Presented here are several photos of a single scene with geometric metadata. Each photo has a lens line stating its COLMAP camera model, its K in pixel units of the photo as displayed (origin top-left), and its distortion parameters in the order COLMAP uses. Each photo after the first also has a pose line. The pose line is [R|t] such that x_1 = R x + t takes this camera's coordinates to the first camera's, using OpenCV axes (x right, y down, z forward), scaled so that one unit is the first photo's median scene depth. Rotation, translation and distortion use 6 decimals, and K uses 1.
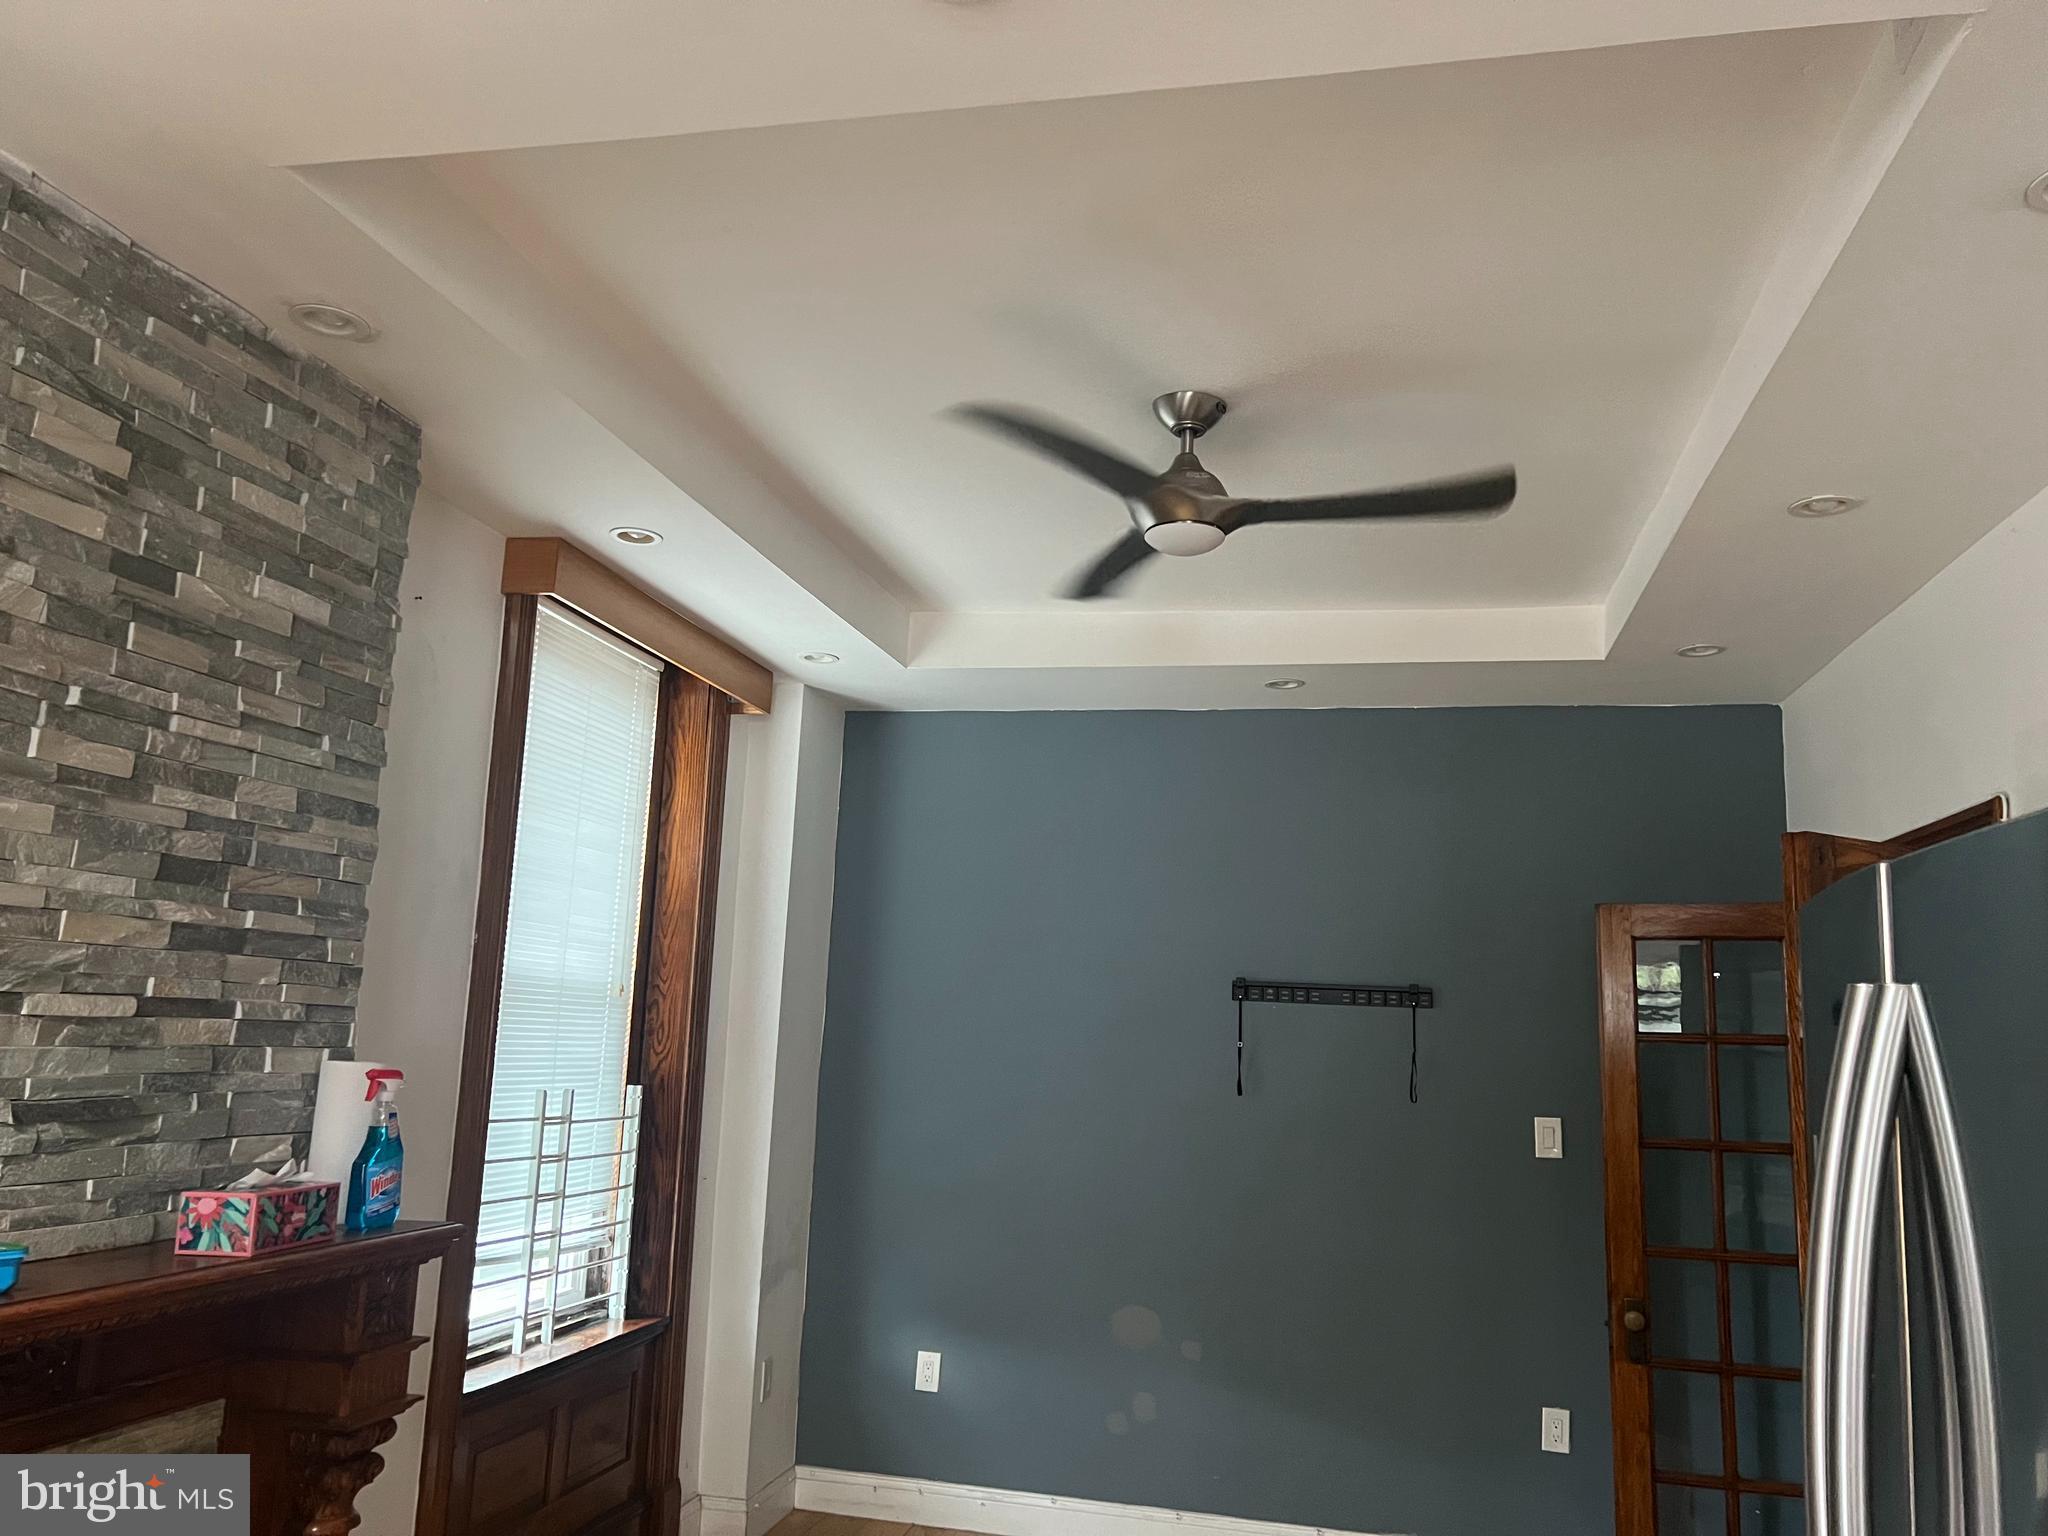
lens RADIAL K [[1535.5, 0, 1032.3], [0, 1535.5, 779.1], [0, 0, 1]] dist [0.037318, -0.046420]
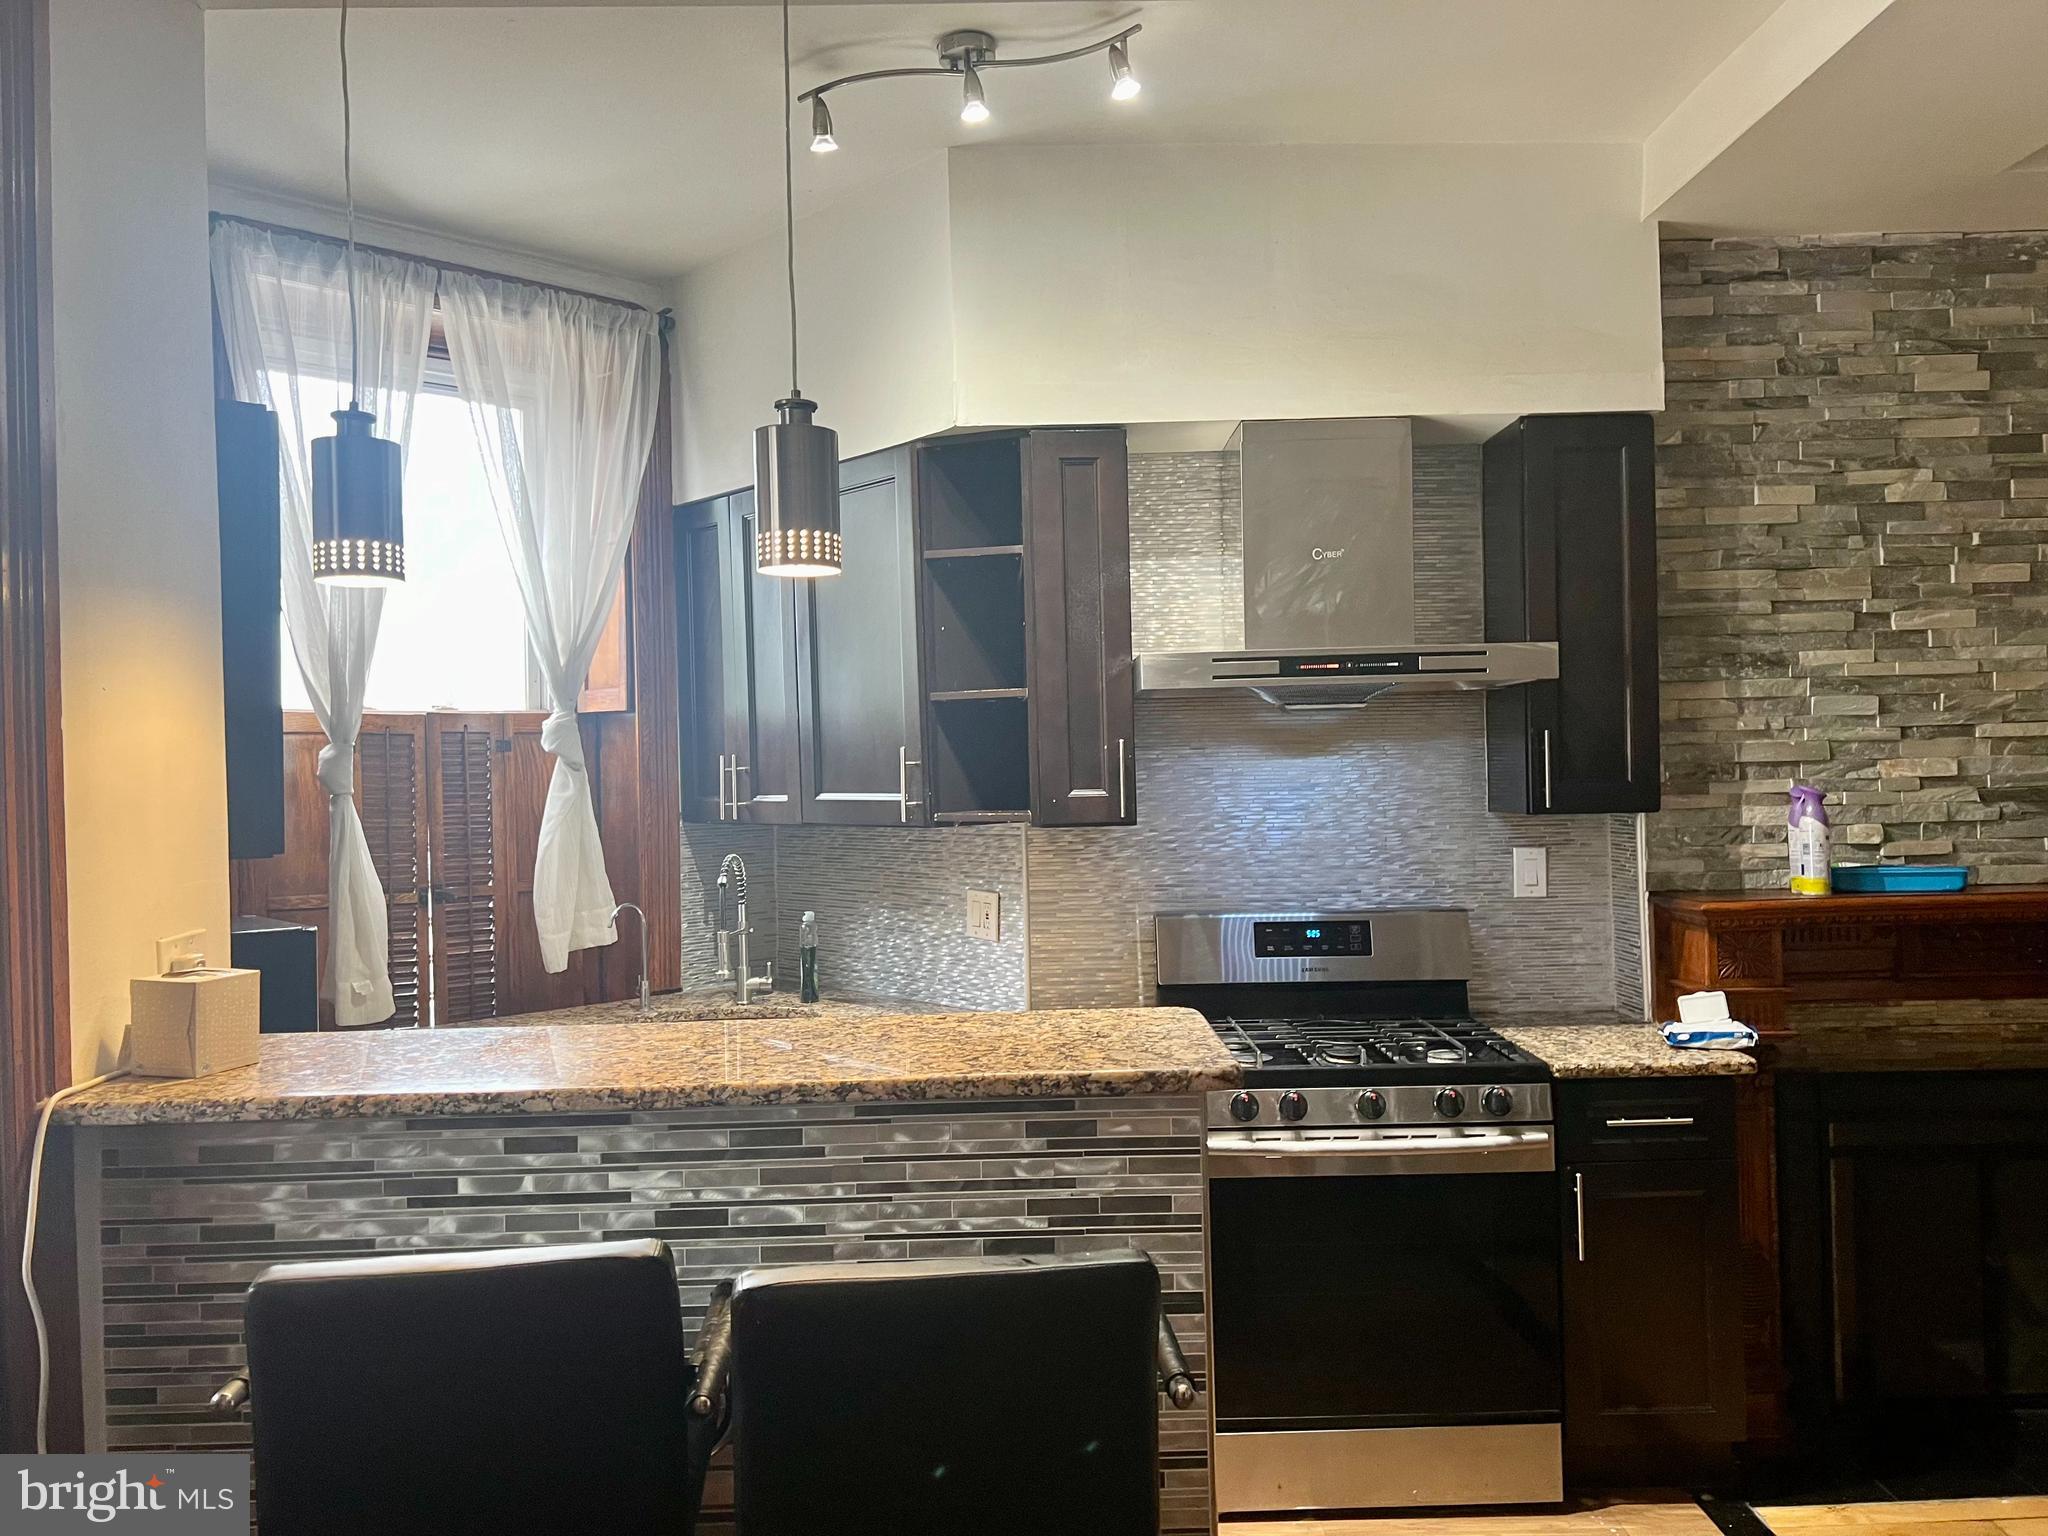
lens RADIAL K [[1535.5, 0, 1032.3], [0, 1535.5, 779.1], [0, 0, 1]] dist [0.037318, -0.046420]
pose [[0.234782, -0.049352, -0.970794, 0.633409], [0.192791, 0.981234, -0.003257, 0.006284], [0.952738, -0.186396, 0.239891, -0.325079]]
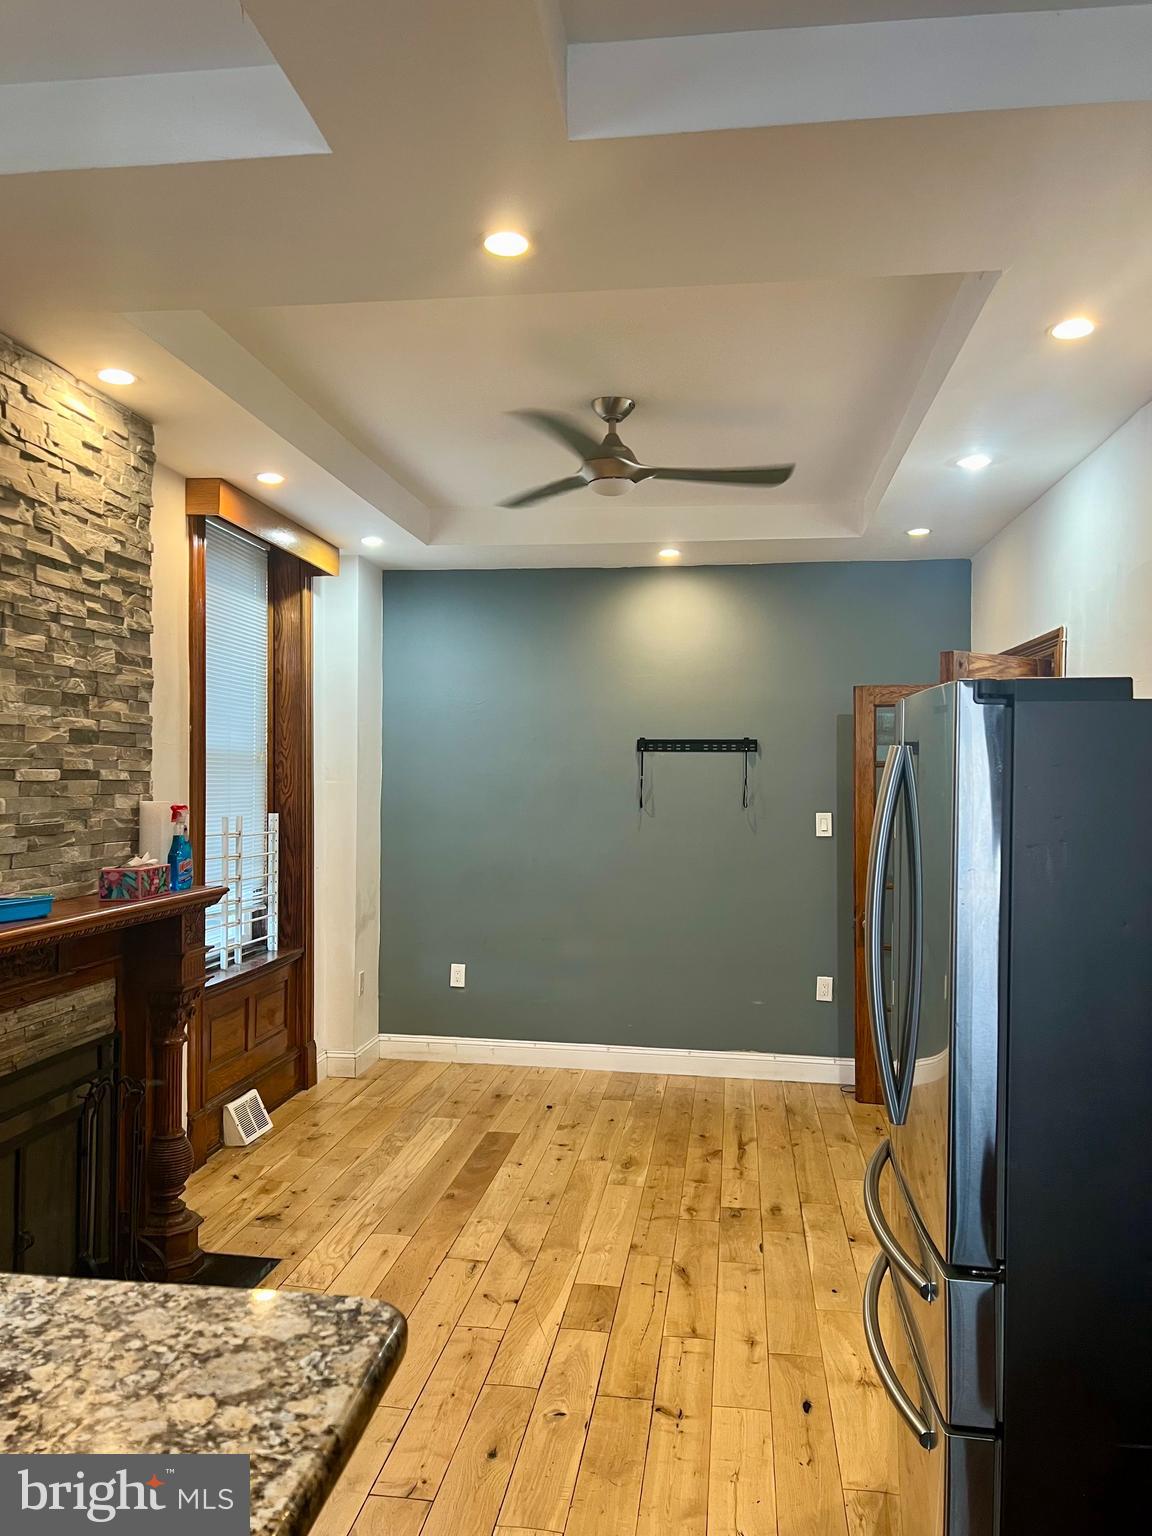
lens RADIAL K [[1151.7, 0, 576.0], [0, 1151.7, 768.0], [0, 0, 1]] dist [0.037318, -0.046420]
pose [[0.996094, -0.029510, 0.083217, -0.074209], [0.015946, 0.987122, 0.159175, -0.069601], [-0.086843, -0.157226, 0.983737, -0.405387]]
